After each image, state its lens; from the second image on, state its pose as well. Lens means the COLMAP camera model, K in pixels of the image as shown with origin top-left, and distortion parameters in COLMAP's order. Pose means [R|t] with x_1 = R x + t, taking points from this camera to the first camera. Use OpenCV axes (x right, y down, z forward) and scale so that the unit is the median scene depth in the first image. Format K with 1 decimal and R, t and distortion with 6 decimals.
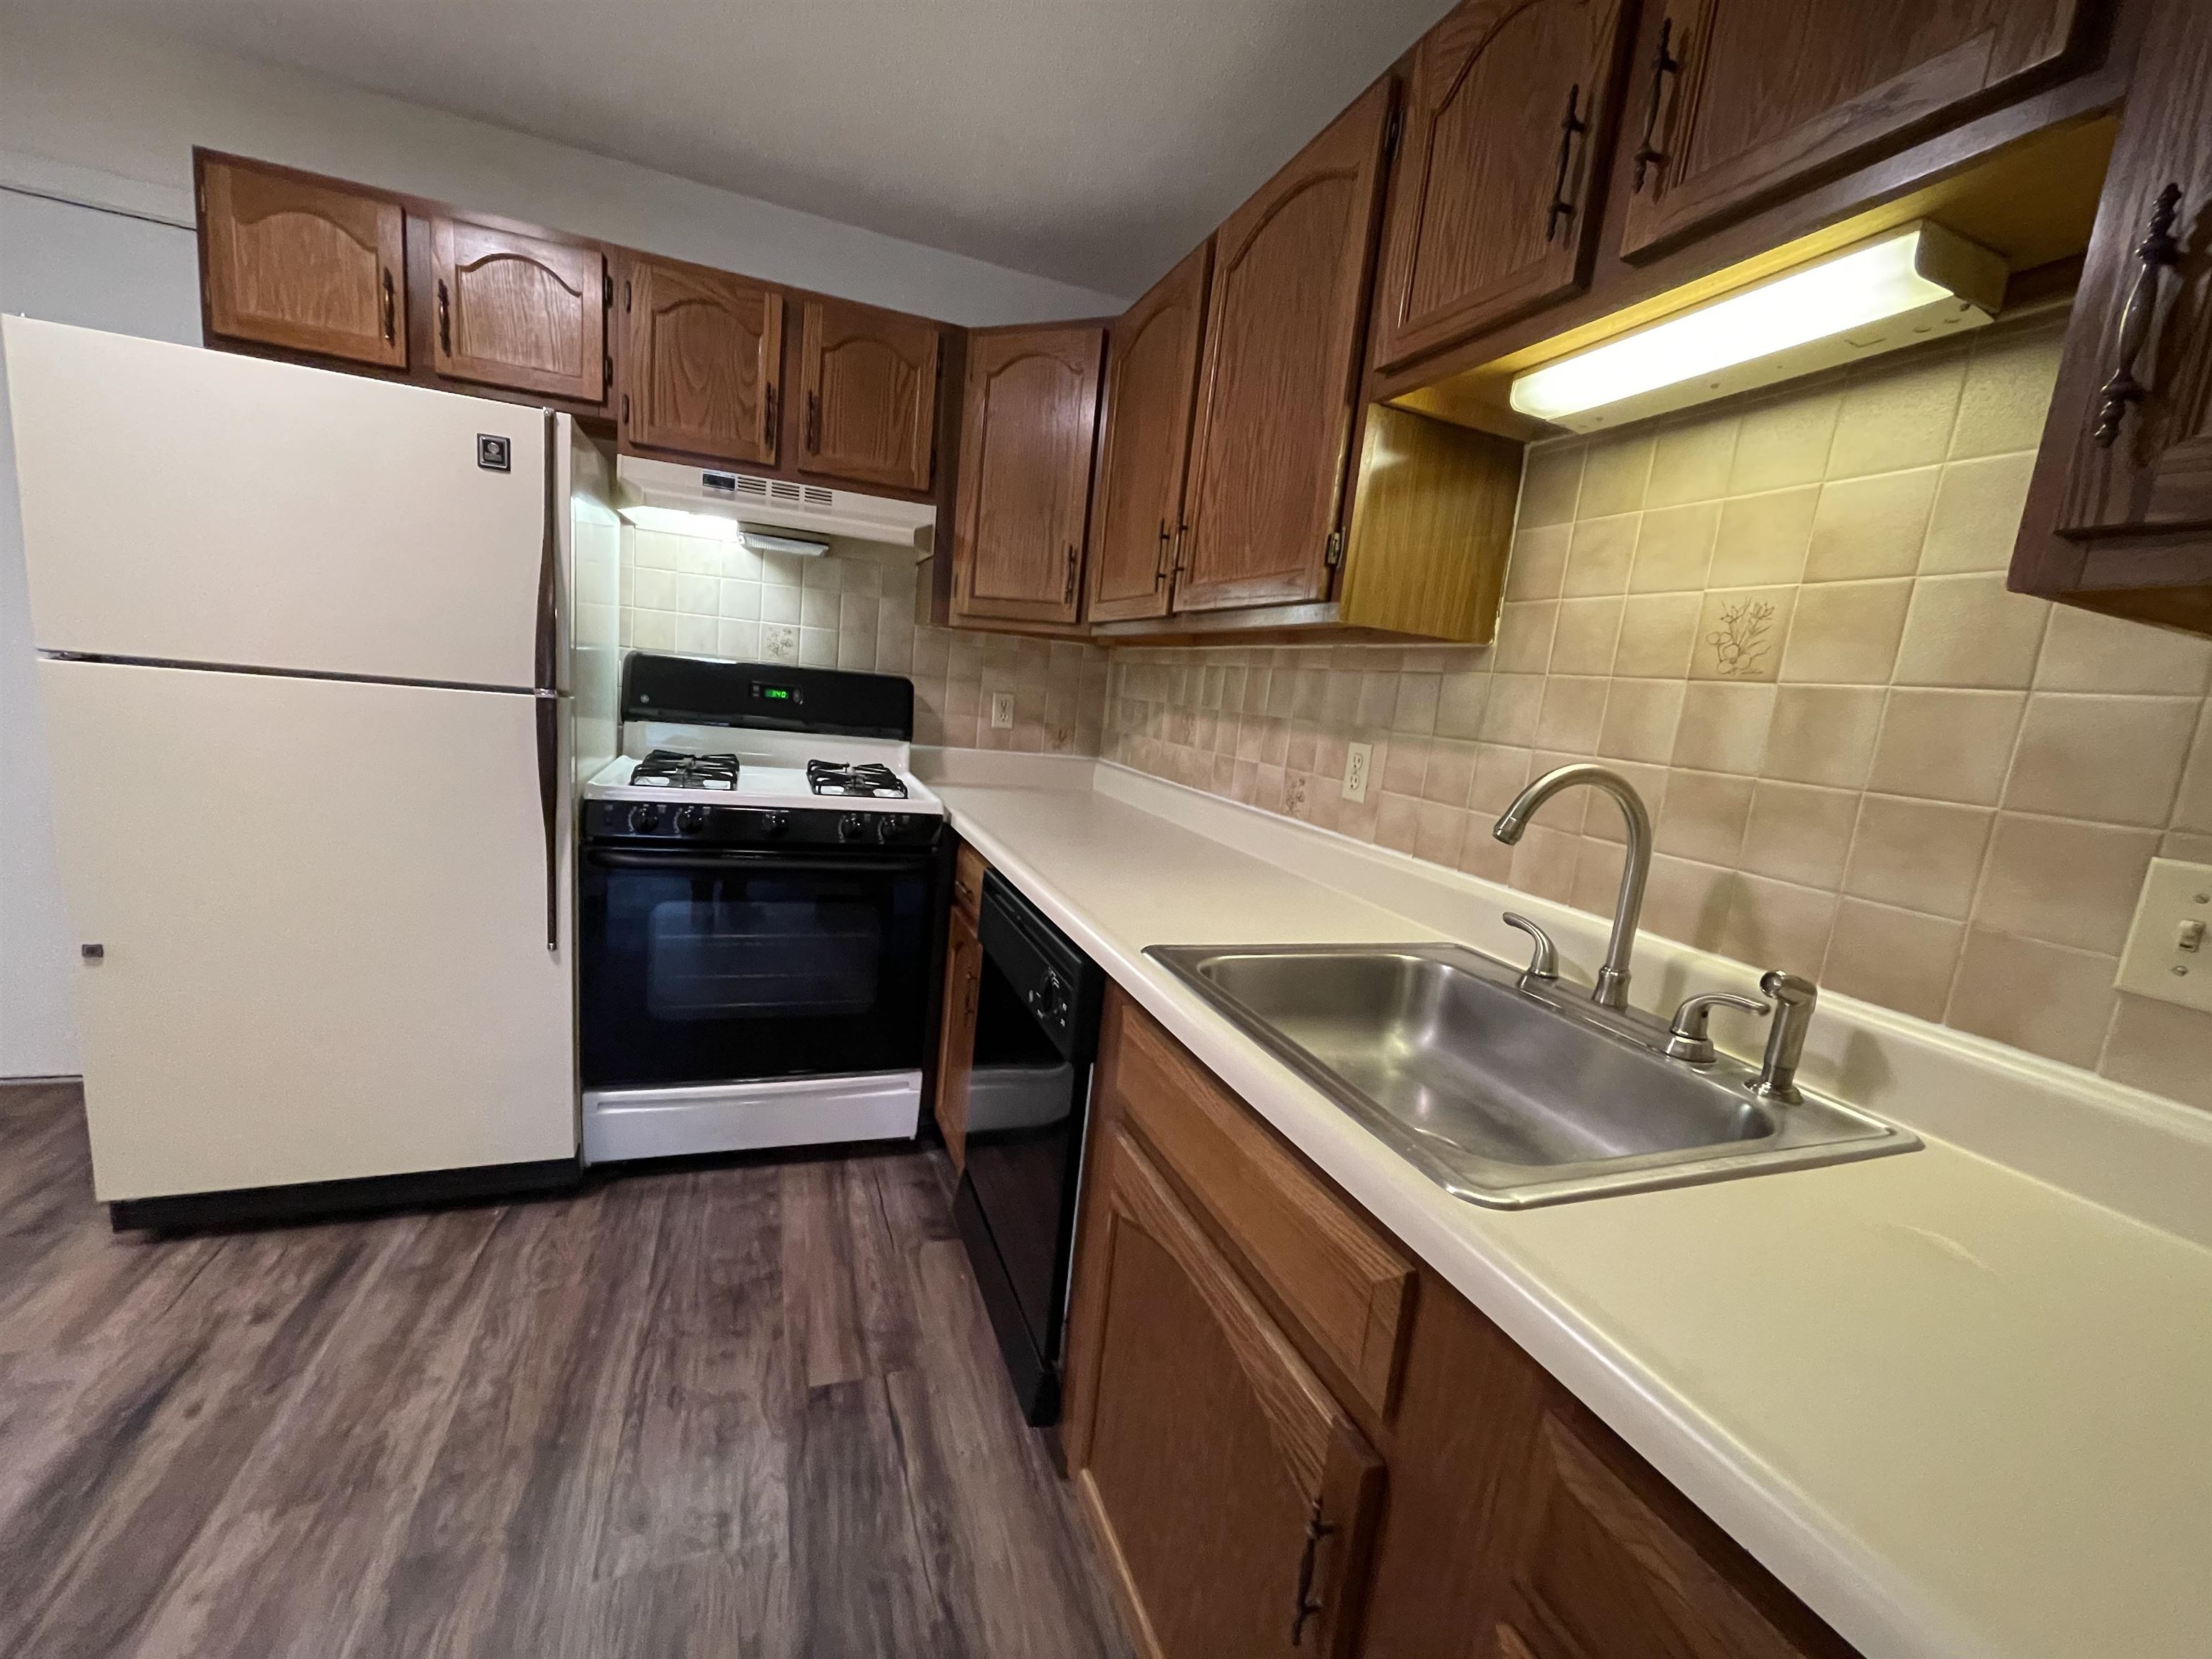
lens RADIAL K [[901.5, 0, 1104.4], [0, 901.5, 835.4], [0, 0, 1]] dist [-0.001763, 0.000062]
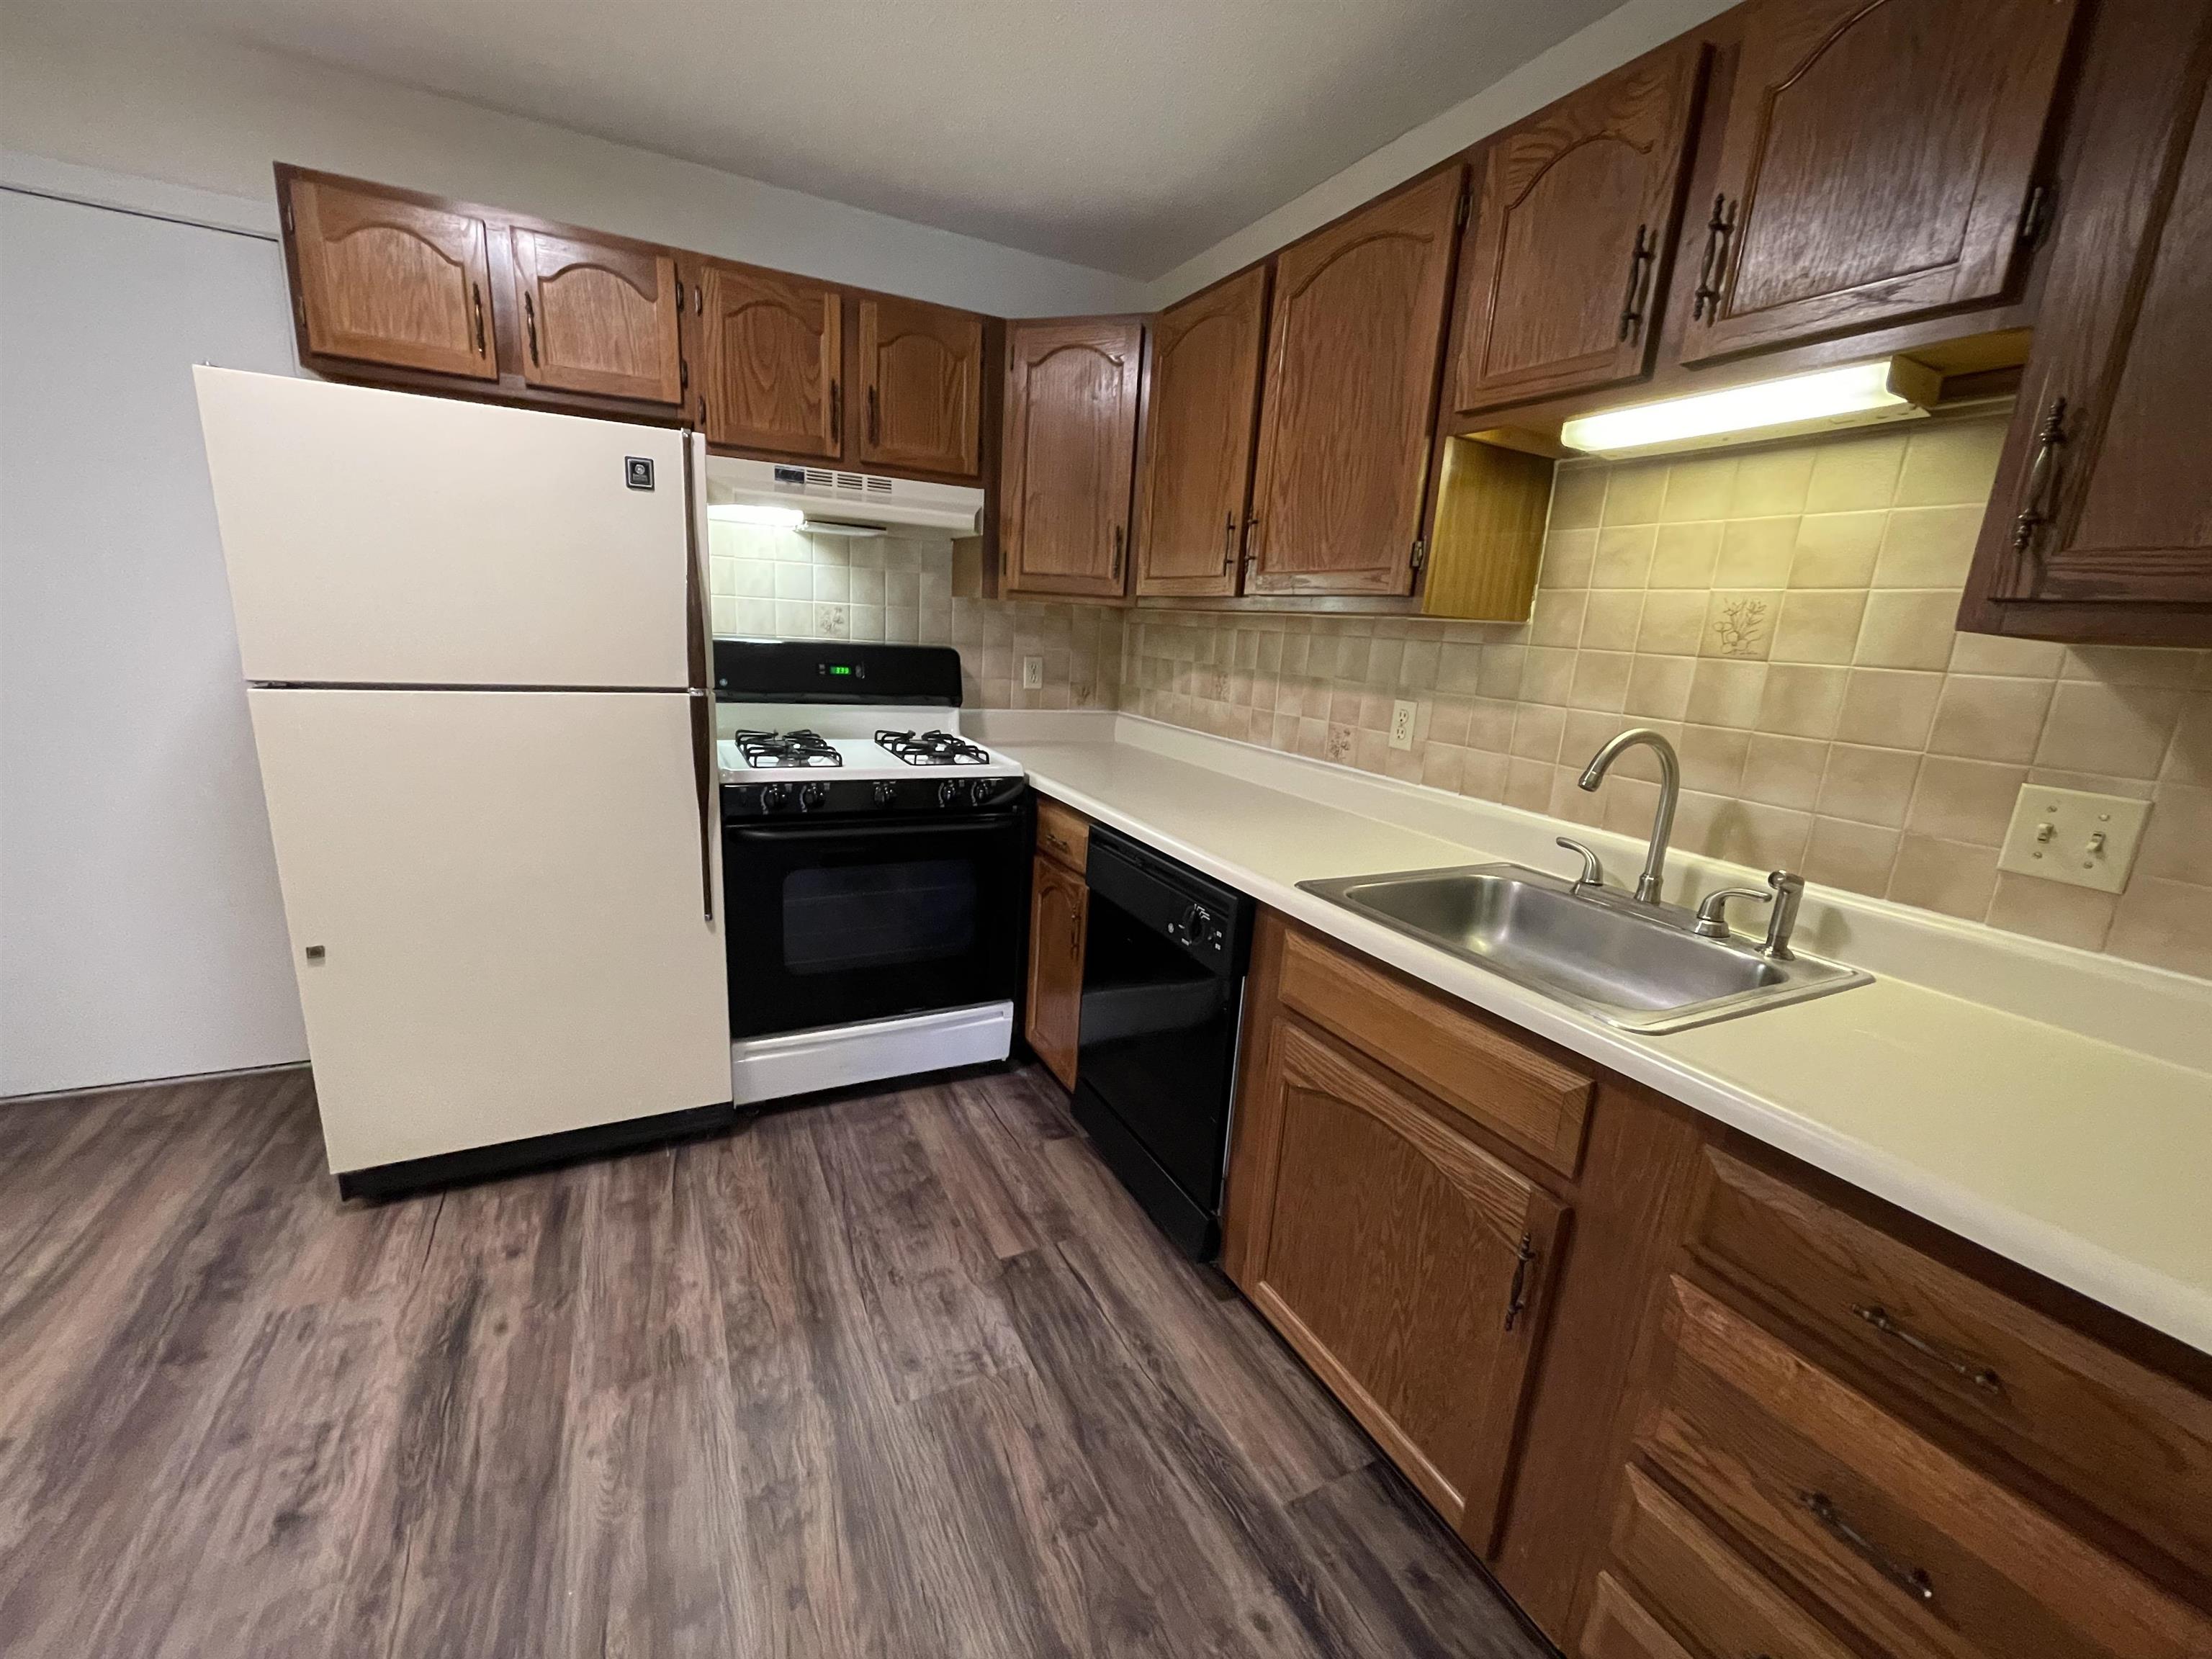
lens RADIAL K [[901.5, 0, 1104.4], [0, 901.5, 835.4], [0, 0, 1]] dist [-0.001763, 0.000062]
pose [[0.992966, -0.064341, 0.099390, -0.267190], [0.056352, 0.995104, 0.081199, -0.047838], [-0.104128, -0.075027, 0.991730, -0.179771]]
